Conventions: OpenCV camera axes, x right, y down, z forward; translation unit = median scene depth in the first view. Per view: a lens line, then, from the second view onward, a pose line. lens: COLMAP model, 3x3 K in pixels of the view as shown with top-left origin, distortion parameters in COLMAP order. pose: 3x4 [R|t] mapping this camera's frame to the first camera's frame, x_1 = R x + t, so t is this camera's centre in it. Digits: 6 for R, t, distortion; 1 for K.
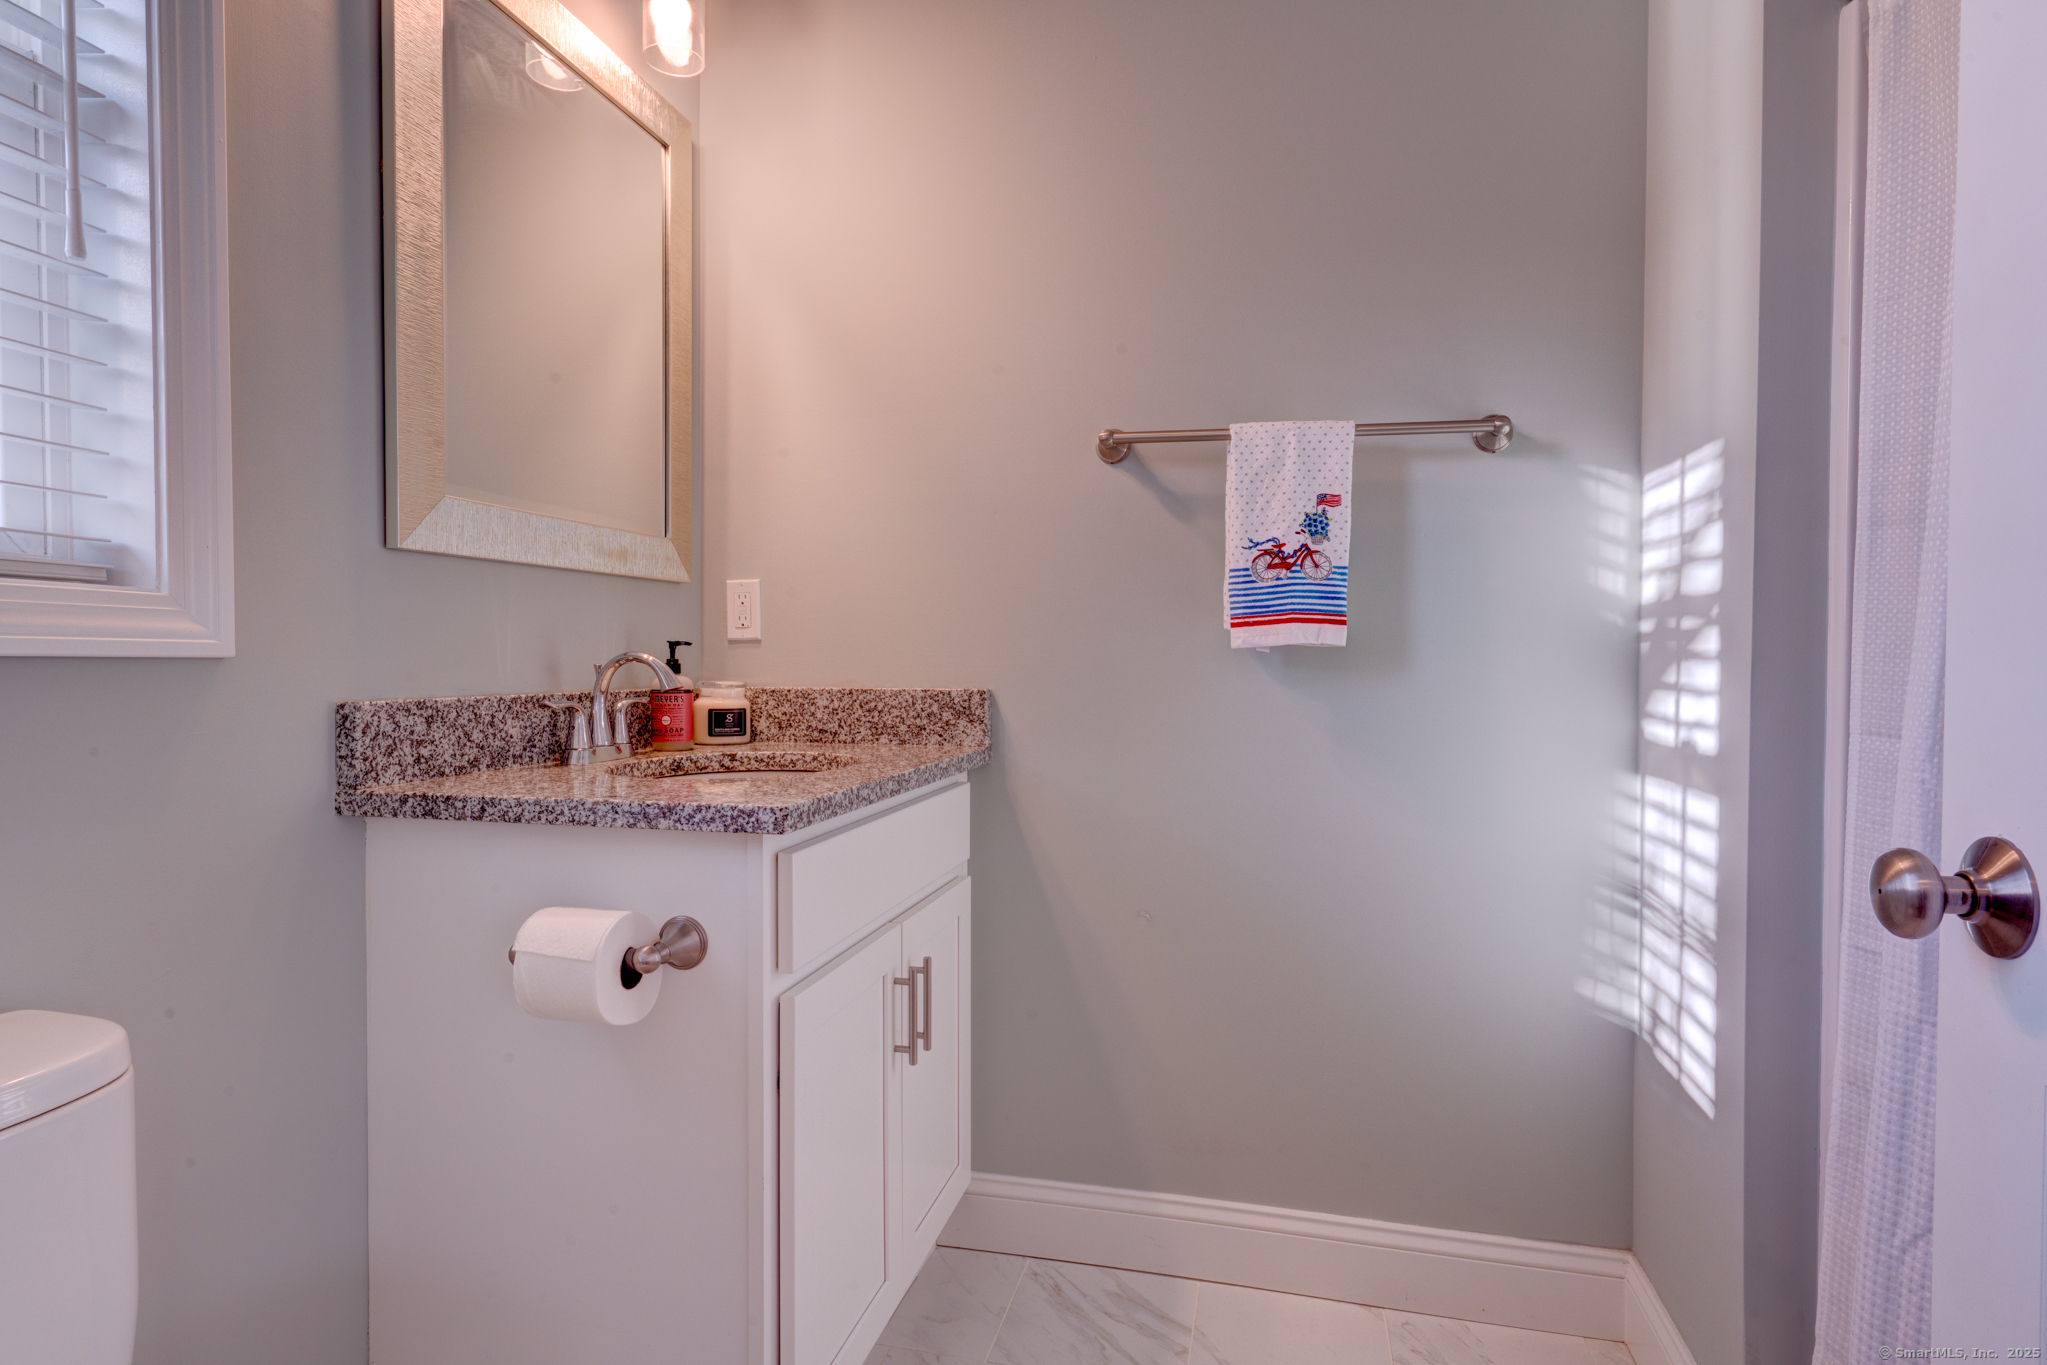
lens RADIAL K [[1077.6, 0, 1010.9], [0, 1077.6, 679.8], [0, 0, 1]] dist [-0.024955, 0.001509]
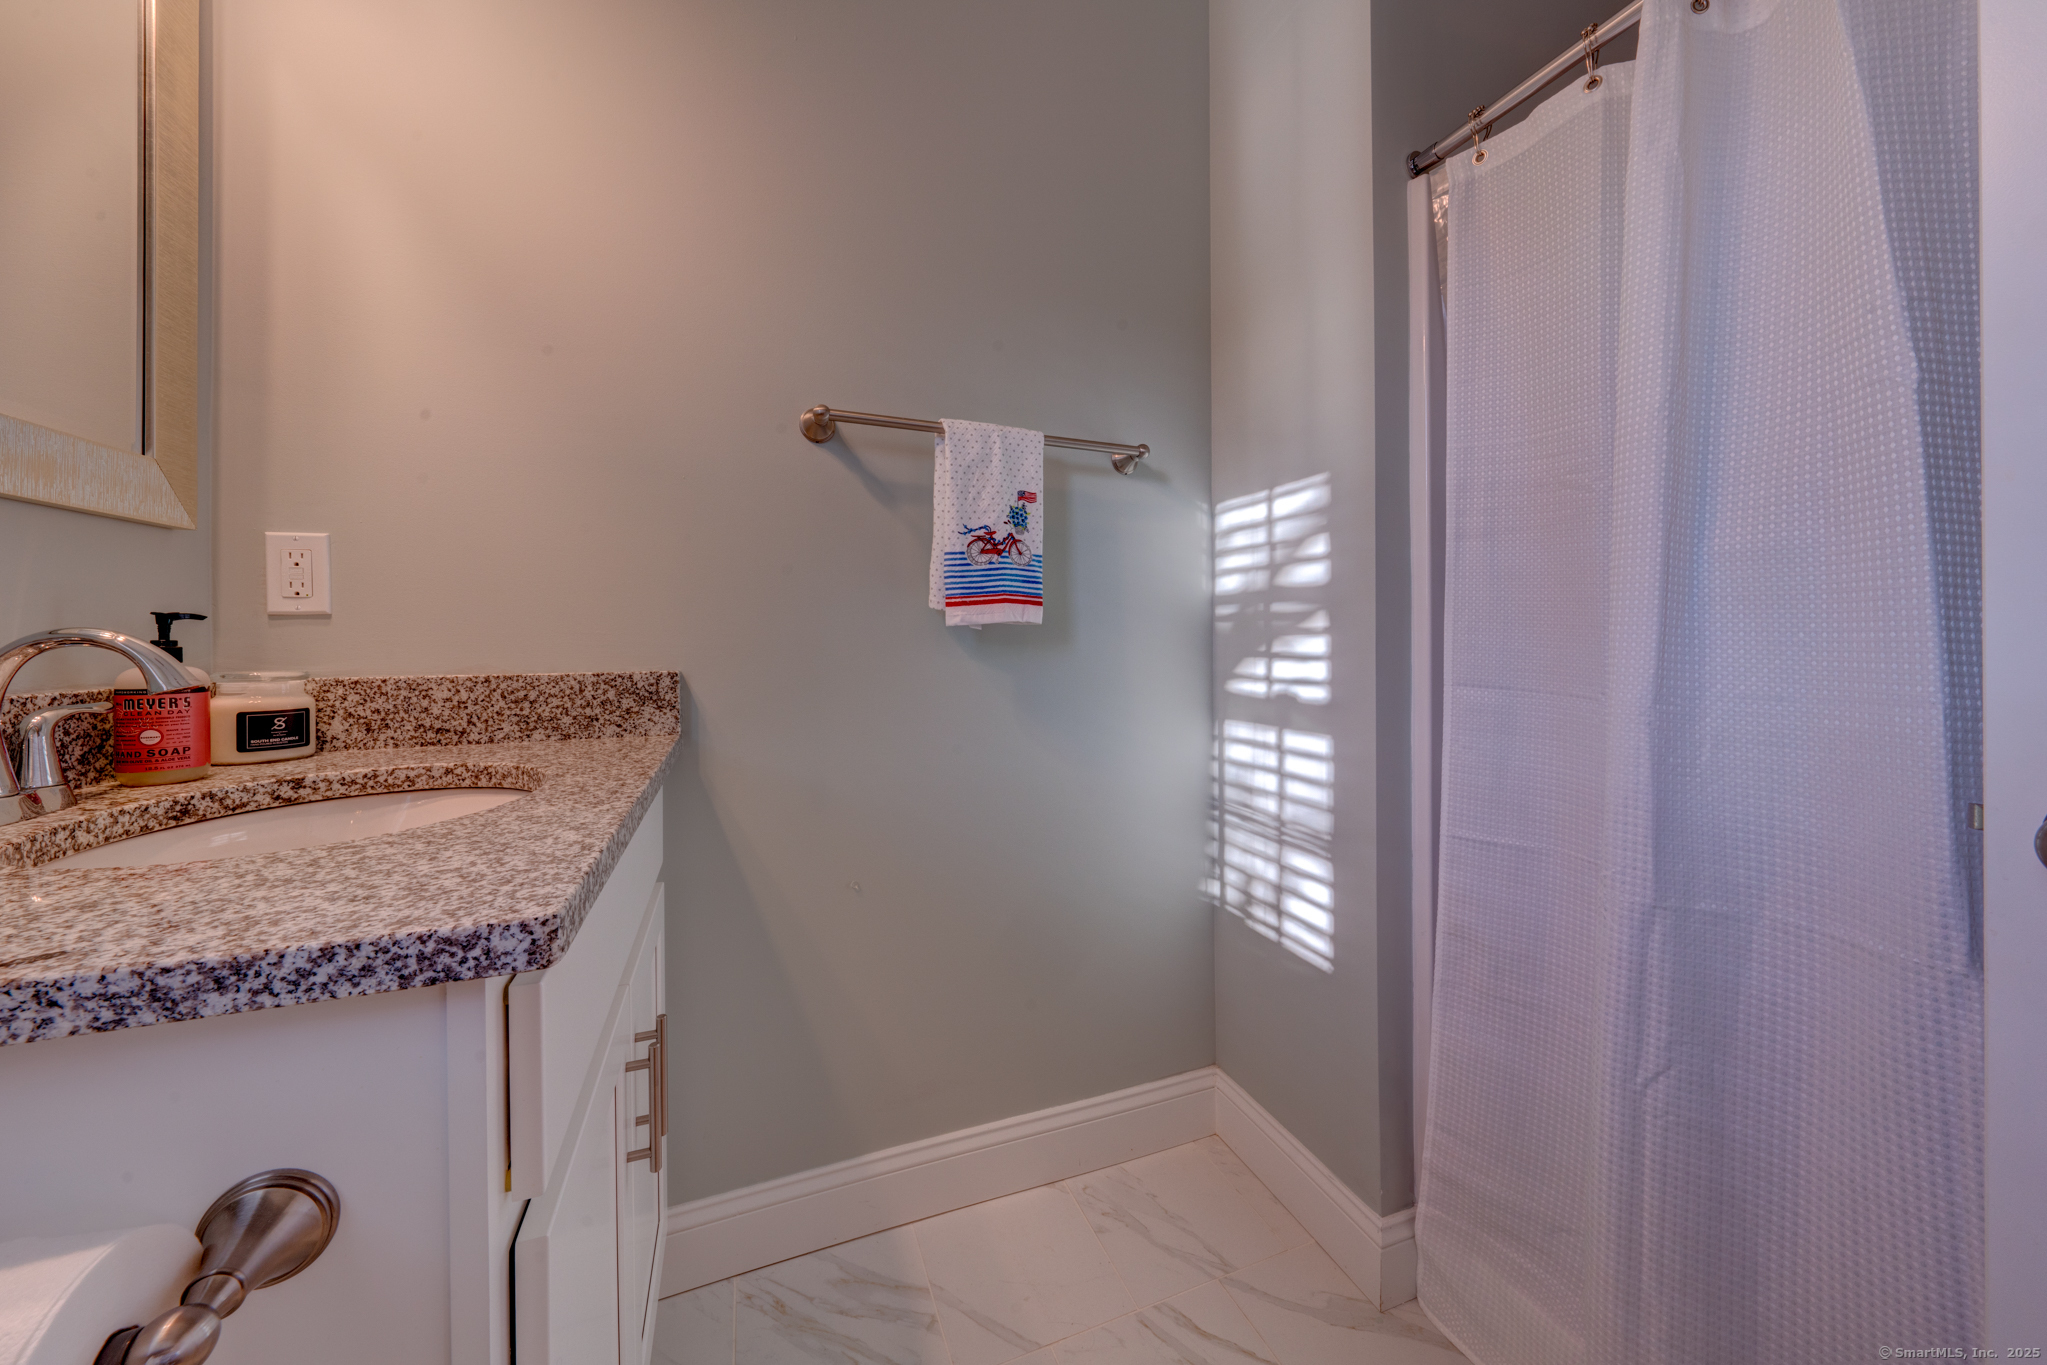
lens RADIAL K [[715.3, 0, 1023.7], [0, 715.3, 639.3], [0, 0, 1]] dist [-0.010287, -0.000113]
pose [[0.815897, -0.007216, 0.578152, -0.148117], [0.017539, 0.999771, -0.012273, -0.006164], [-0.577931, 0.020154, 0.815837, 0.383452]]
